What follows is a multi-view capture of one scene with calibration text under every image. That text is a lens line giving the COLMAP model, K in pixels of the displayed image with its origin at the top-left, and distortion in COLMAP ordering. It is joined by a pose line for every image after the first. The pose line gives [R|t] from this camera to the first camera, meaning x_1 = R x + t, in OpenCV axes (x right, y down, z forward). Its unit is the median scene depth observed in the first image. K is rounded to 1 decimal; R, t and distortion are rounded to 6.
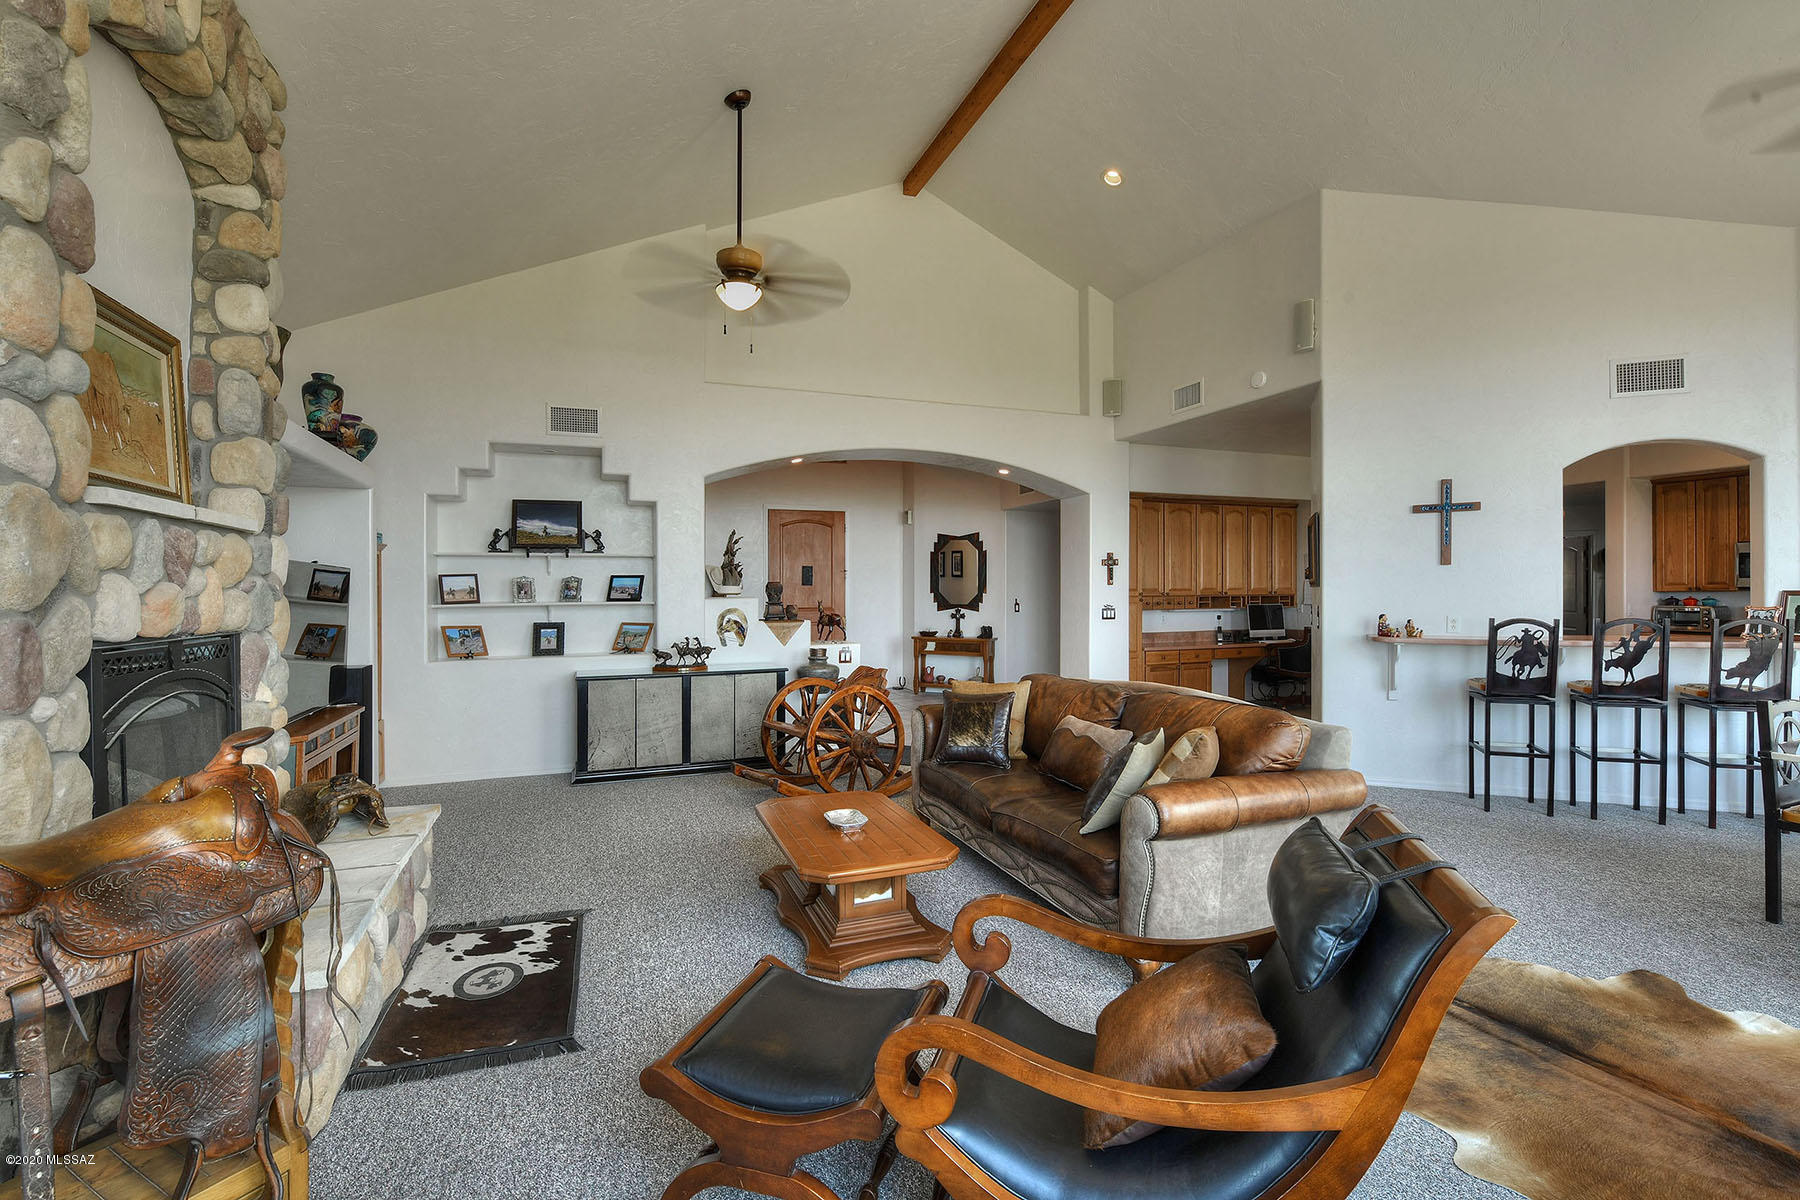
lens RADIAL K [[772.5, 0, 904.6], [0, 772.5, 592.7], [0, 0, 1]] dist [-0.005160, -0.000250]
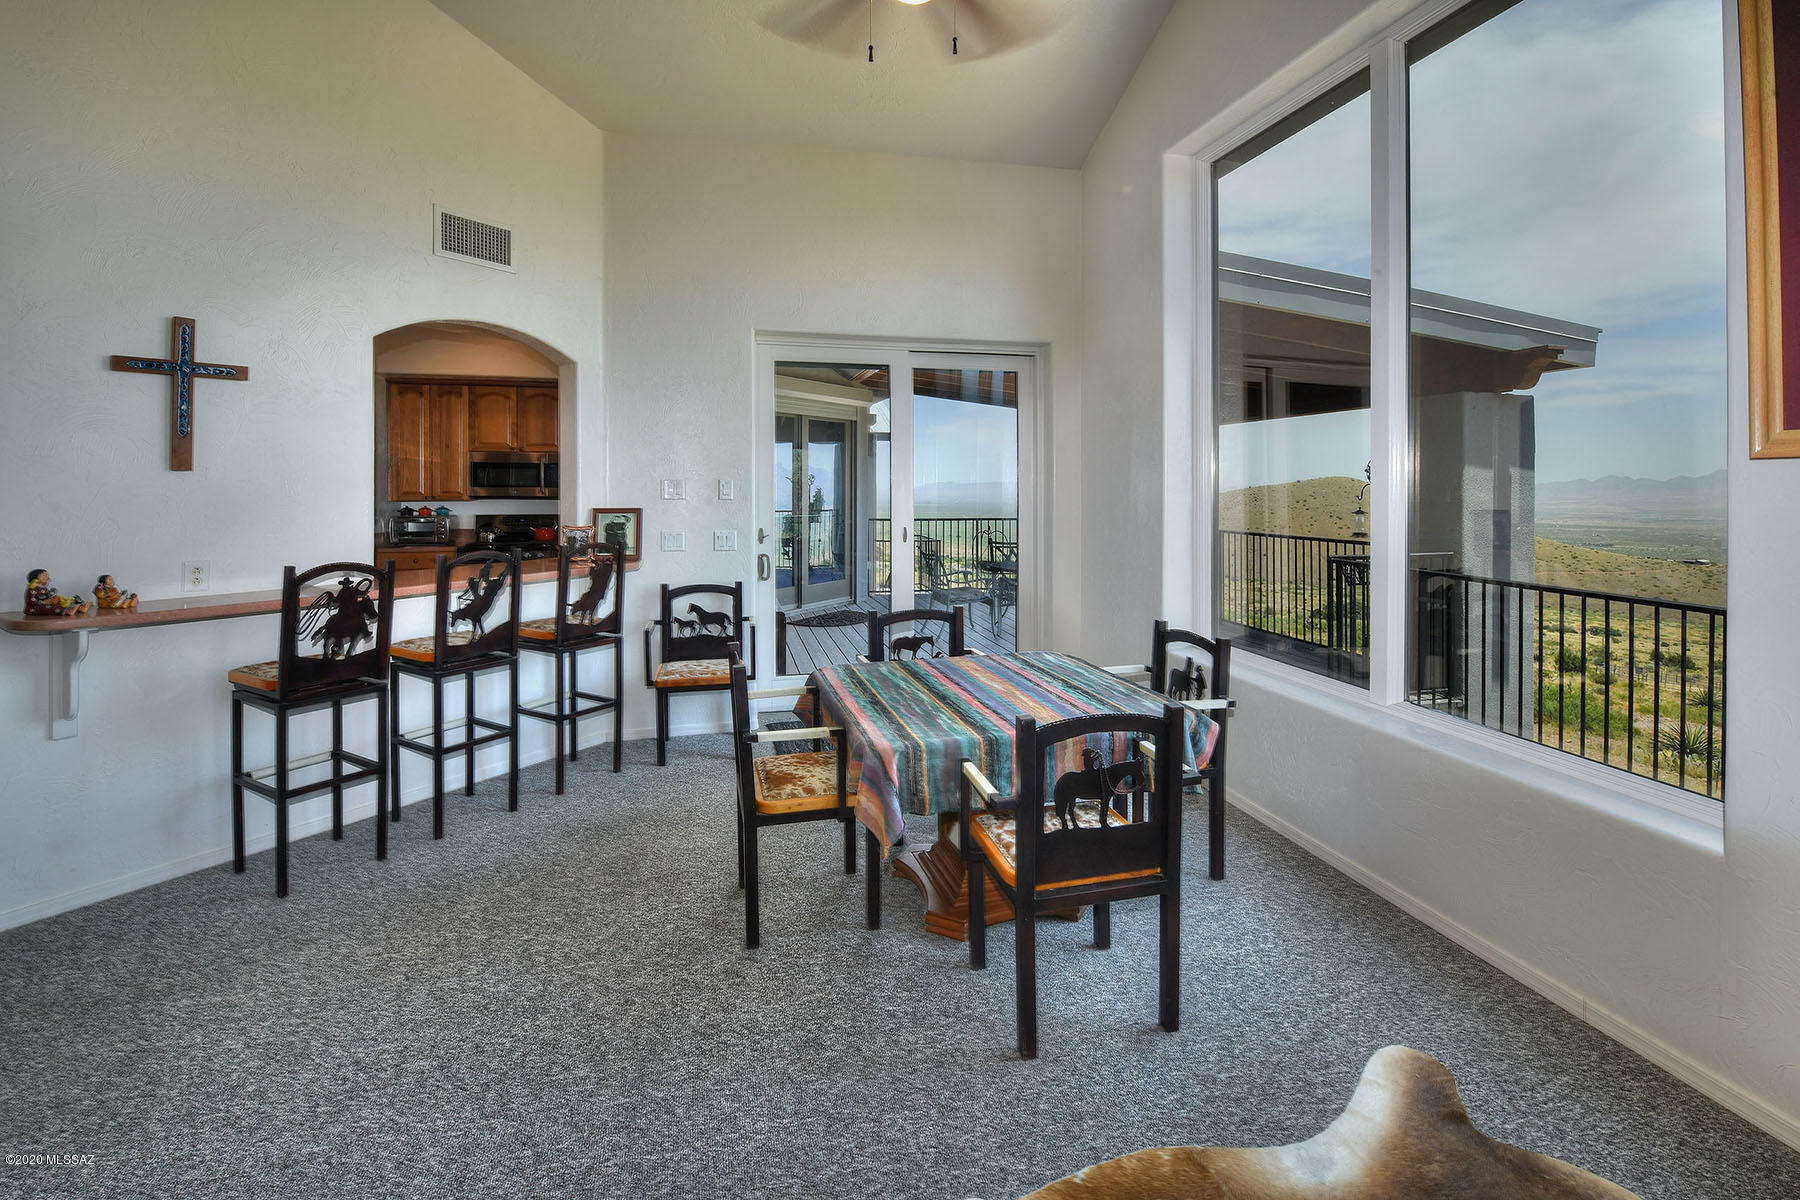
lens RADIAL K [[772.5, 0, 923.9], [0, 772.5, 488.1], [0, 0, 1]] dist [-0.005160, -0.000250]
pose [[0.105548, -0.002285, 0.994412, 0.233614], [0.006234, 0.999979, 0.001636, -0.024180], [-0.994395, 0.006027, 0.105561, 0.462817]]
